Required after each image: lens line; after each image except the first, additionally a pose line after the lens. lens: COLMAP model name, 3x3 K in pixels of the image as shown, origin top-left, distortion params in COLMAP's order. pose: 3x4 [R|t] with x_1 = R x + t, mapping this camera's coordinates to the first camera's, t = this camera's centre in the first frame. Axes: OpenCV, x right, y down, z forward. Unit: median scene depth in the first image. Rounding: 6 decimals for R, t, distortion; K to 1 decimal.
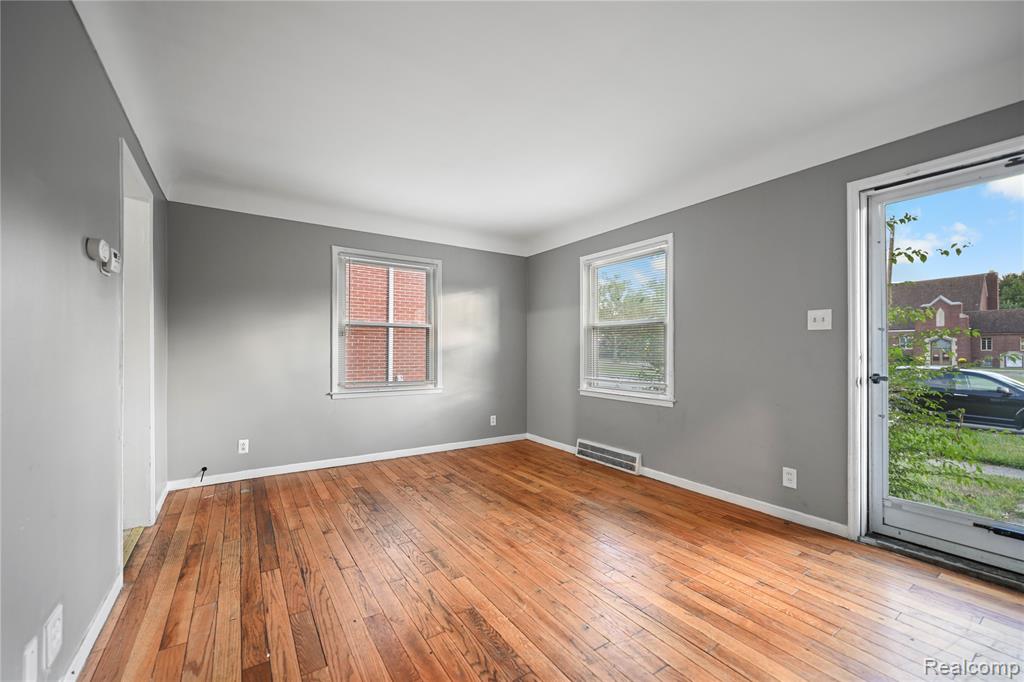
lens RADIAL K [[418.9, 0, 512.1], [0, 418.9, 346.1], [0, 0, 1]] dist [-0.003033, -0.000048]
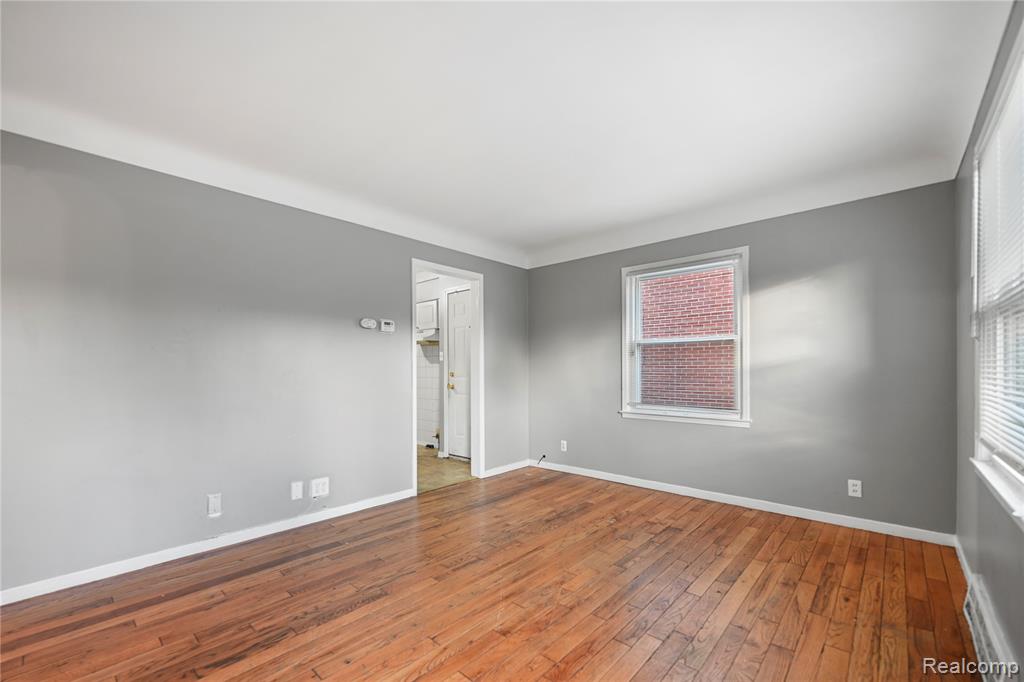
lens RADIAL K [[418.9, 0, 507.0], [0, 418.9, 373.3], [0, 0, 1]] dist [-0.003033, -0.000048]
pose [[0.243475, 0.005506, -0.969891, 0.543568], [0.013284, 0.999871, 0.009011, 0.004802], [0.969816, -0.015078, 0.243371, 0.515943]]
